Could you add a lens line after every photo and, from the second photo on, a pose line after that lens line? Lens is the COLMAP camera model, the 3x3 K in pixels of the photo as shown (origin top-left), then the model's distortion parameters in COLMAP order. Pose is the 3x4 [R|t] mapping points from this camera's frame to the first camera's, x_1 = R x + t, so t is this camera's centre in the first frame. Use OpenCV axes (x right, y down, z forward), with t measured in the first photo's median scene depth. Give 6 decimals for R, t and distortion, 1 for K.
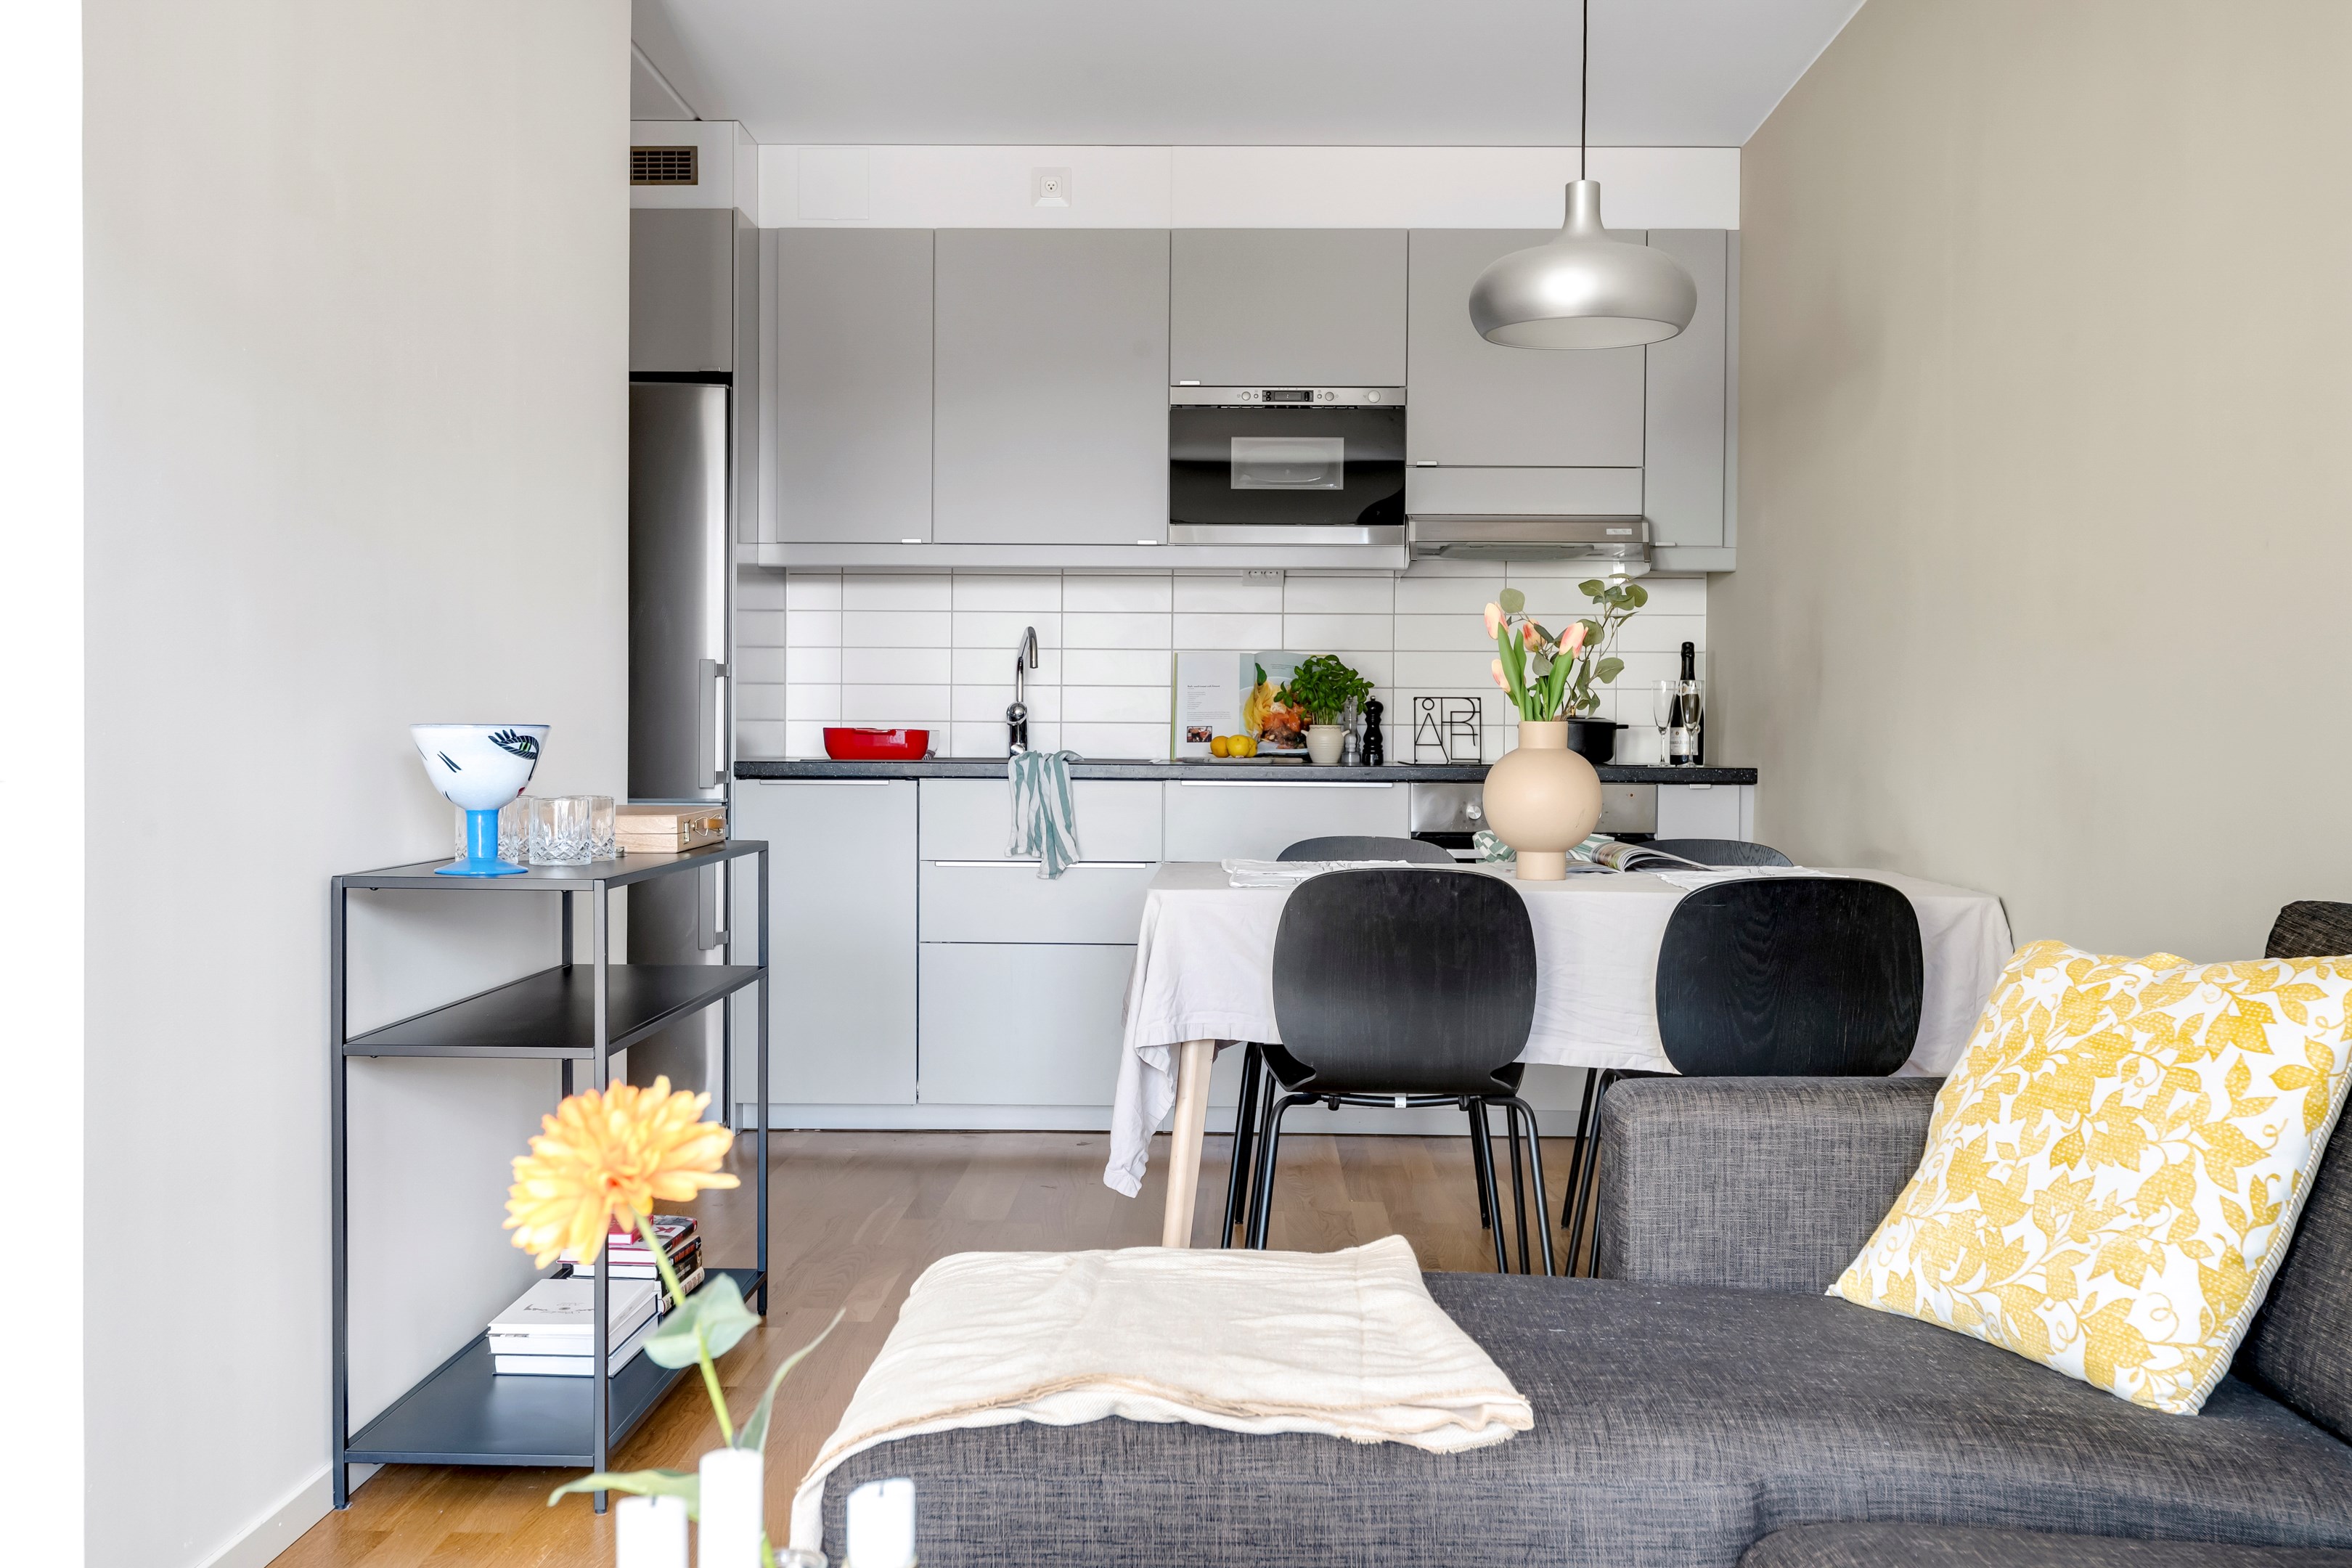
lens RADIAL K [[2249.3, 0, 1176.0], [0, 2249.3, 784.0], [0, 0, 1]] dist [-0.006483, 0.000654]
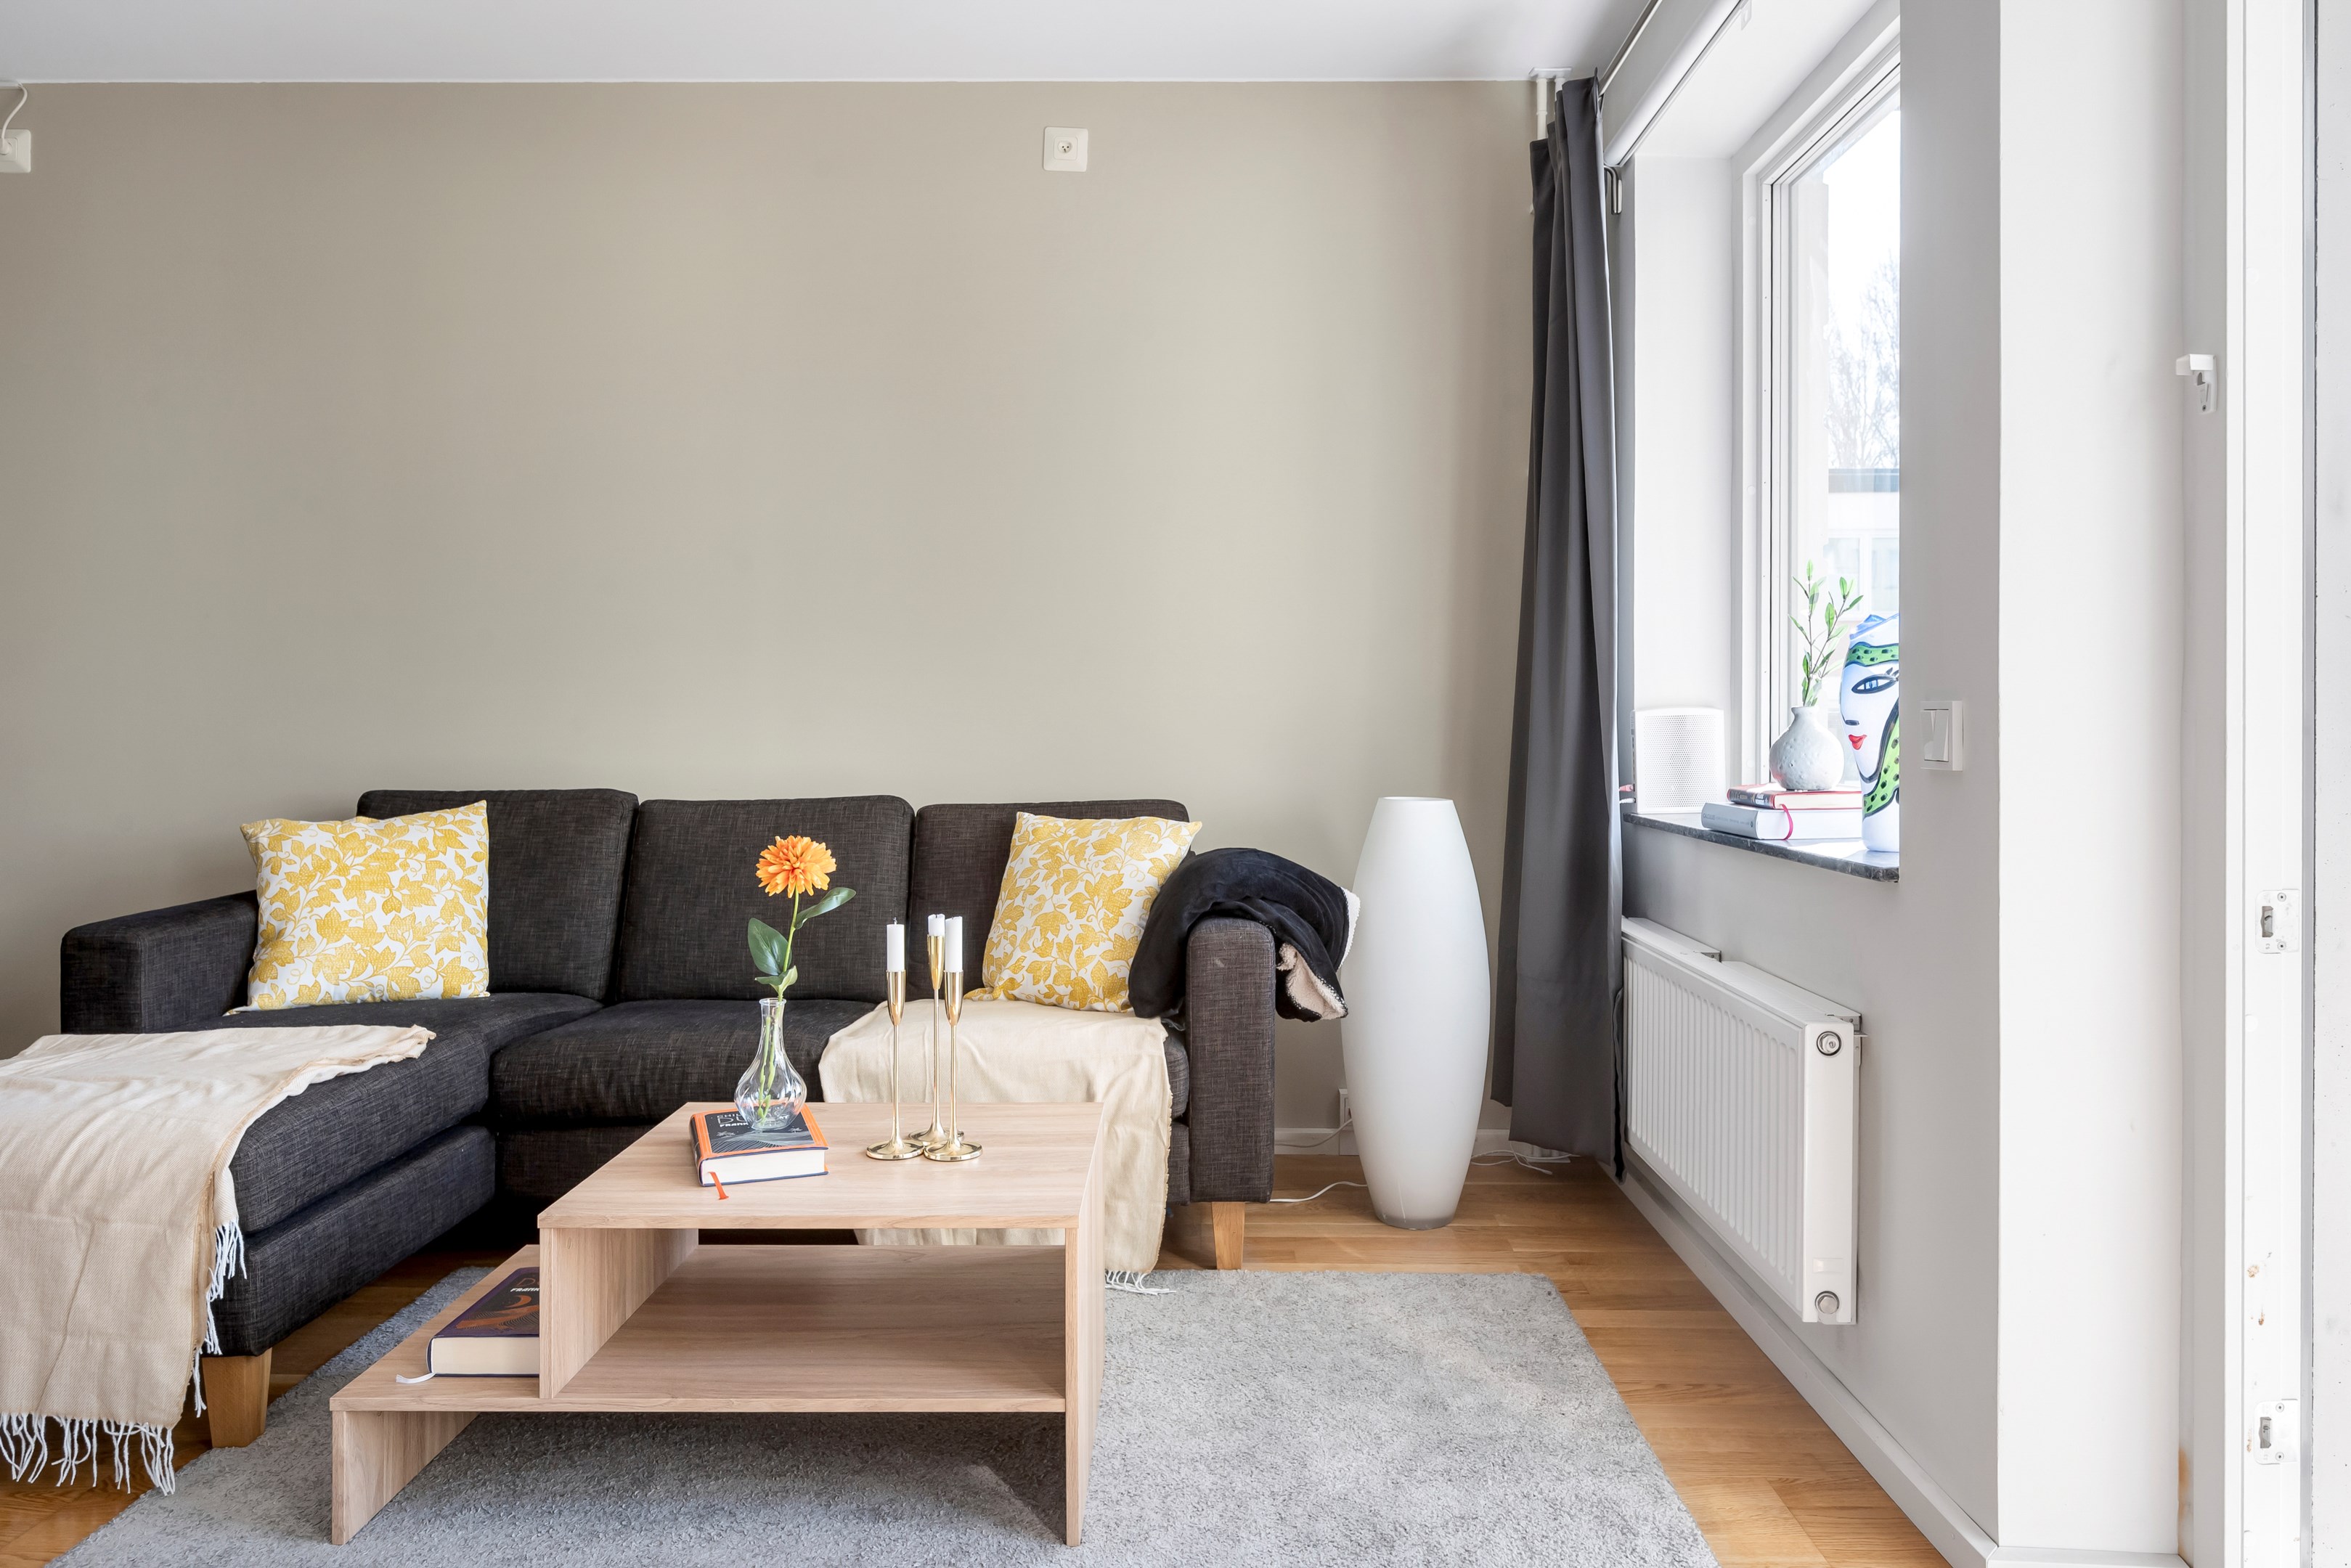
lens RADIAL K [[1523.5, 0, 1183.0], [0, 1523.5, 717.8], [0, 0, 1]] dist [0.002555, -0.003255]
pose [[-0.008184, -0.006066, 0.999948, -0.392427], [0.021520, 0.999749, 0.006241, -0.004518], [-0.999735, 0.021570, -0.008051, 0.084426]]
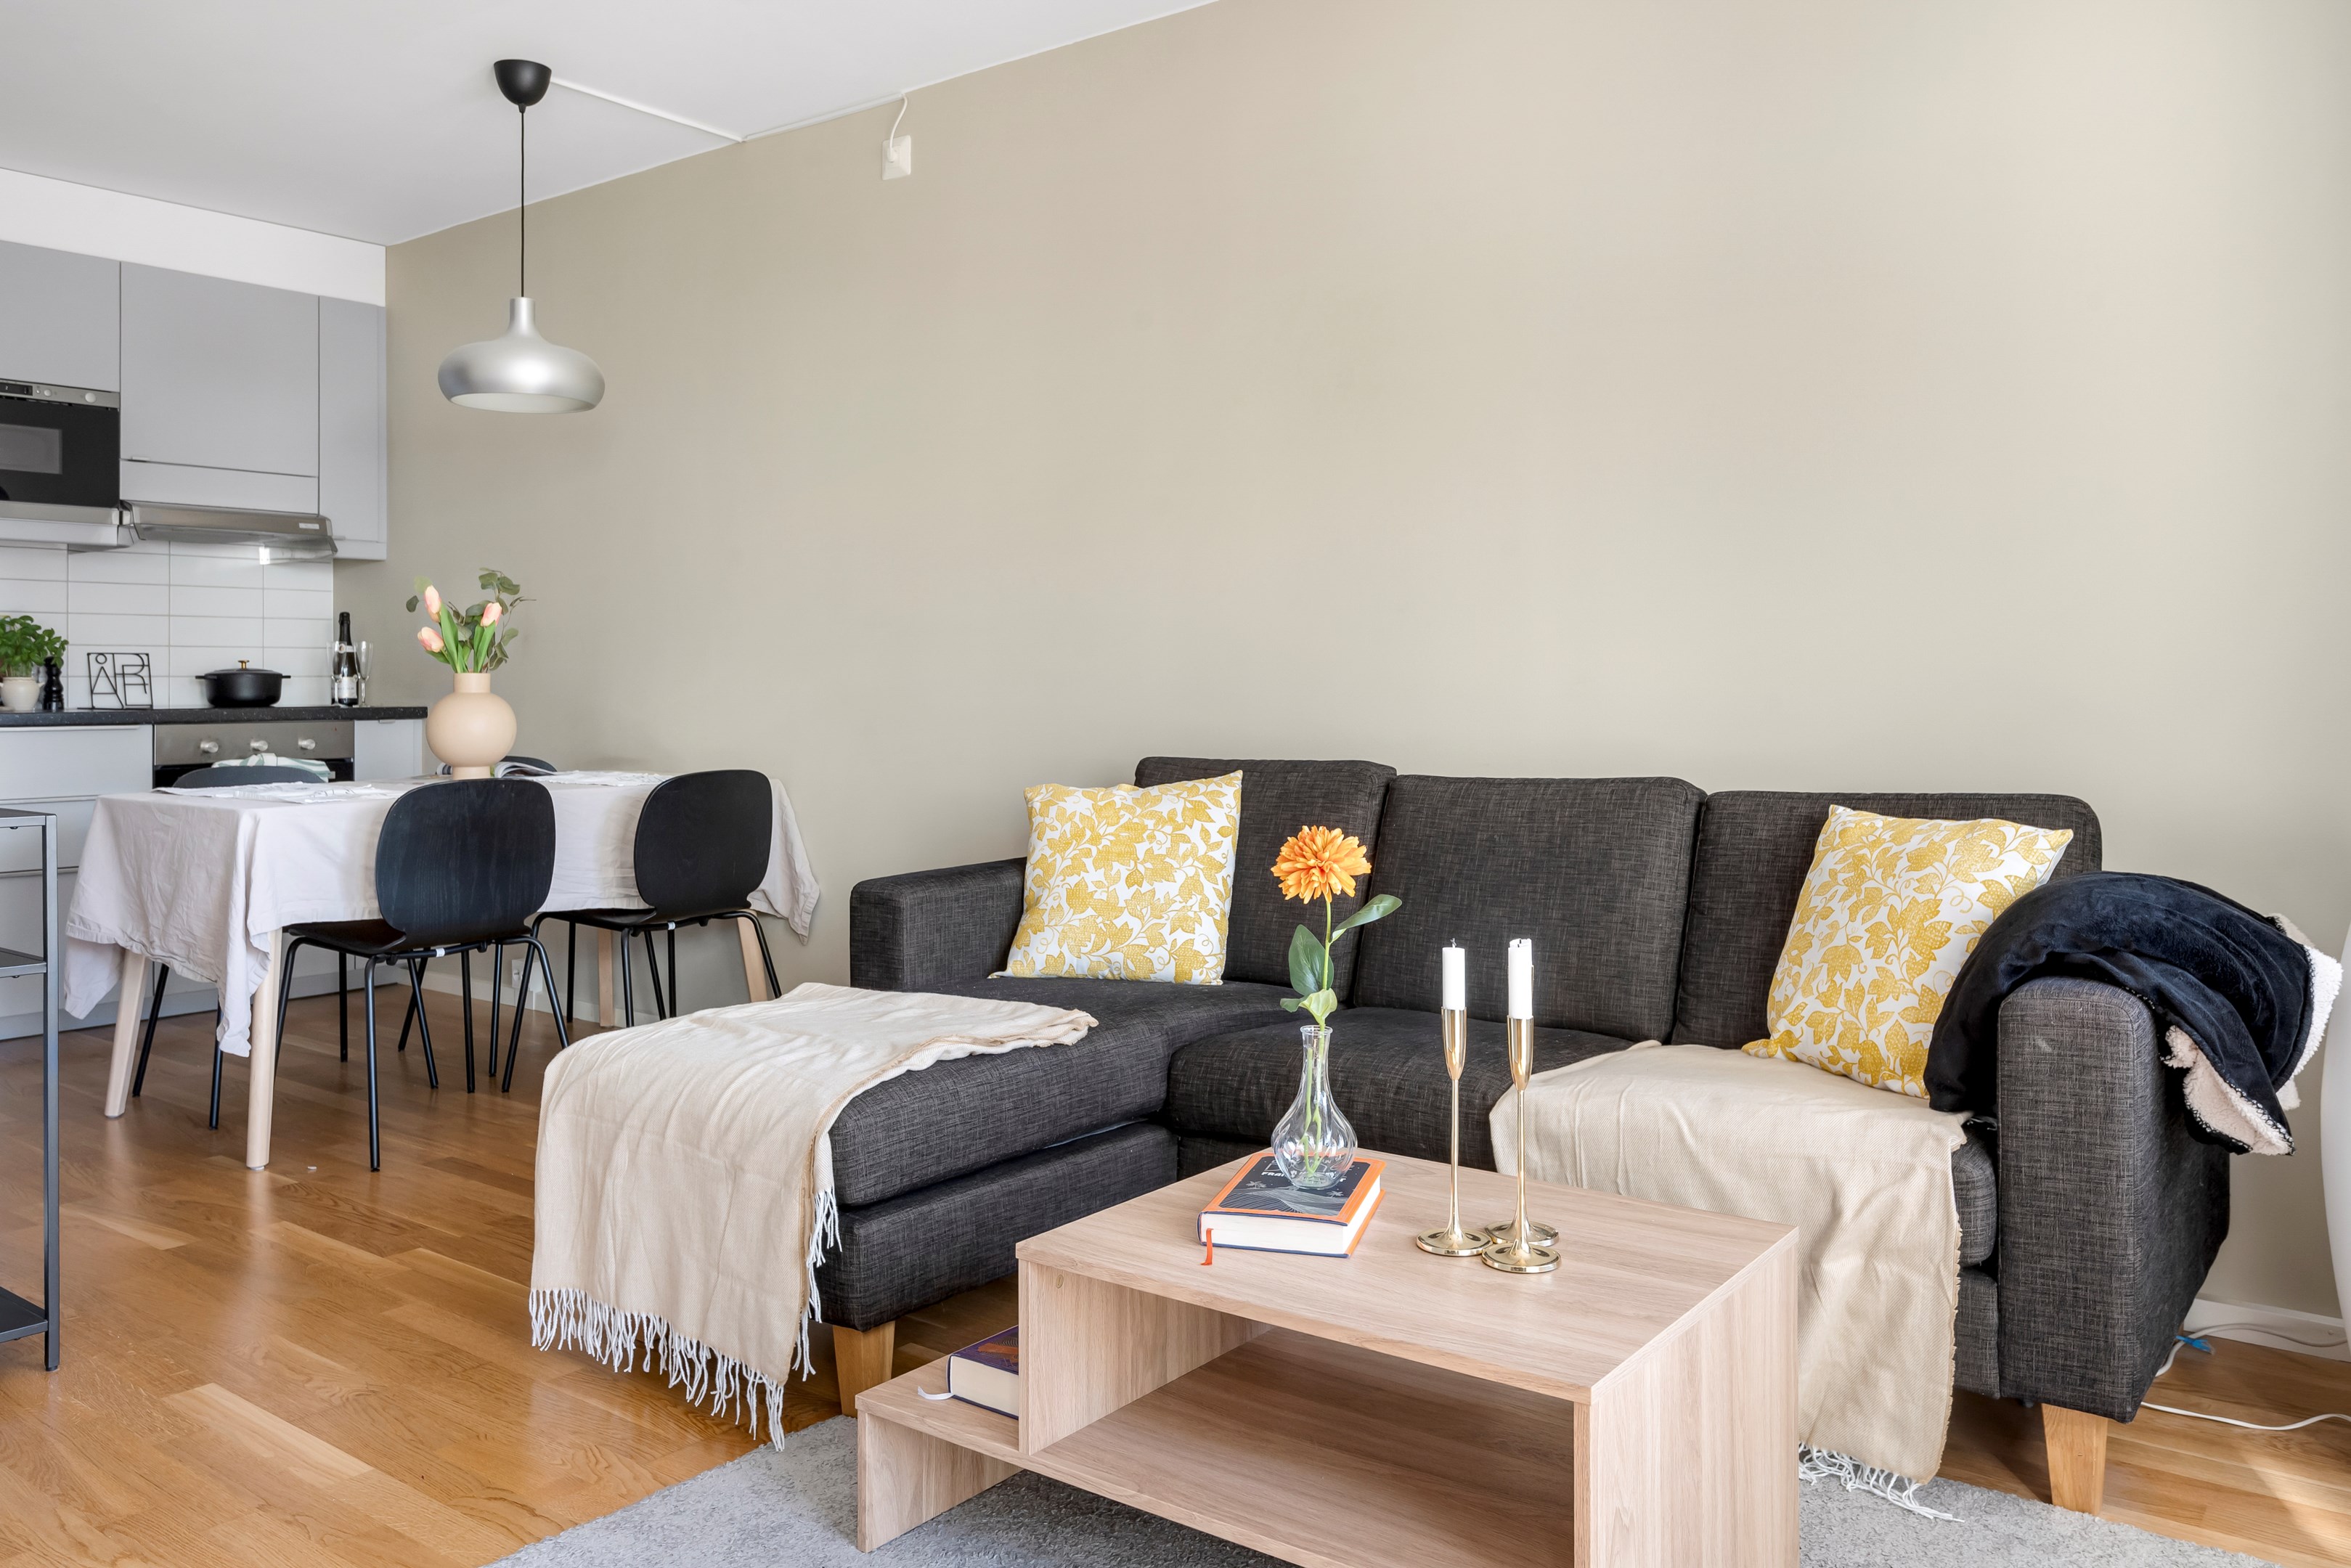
lens RADIAL K [[1749.6, 0, 1190.8], [0, 1749.6, 678.2], [0, 0, 1]] dist [-0.001285, -0.004338]
pose [[0.585674, -0.006811, 0.810518, -0.316084], [0.025509, 0.999624, -0.010033, -0.001724], [-0.810146, 0.026552, 0.585627, 0.001898]]
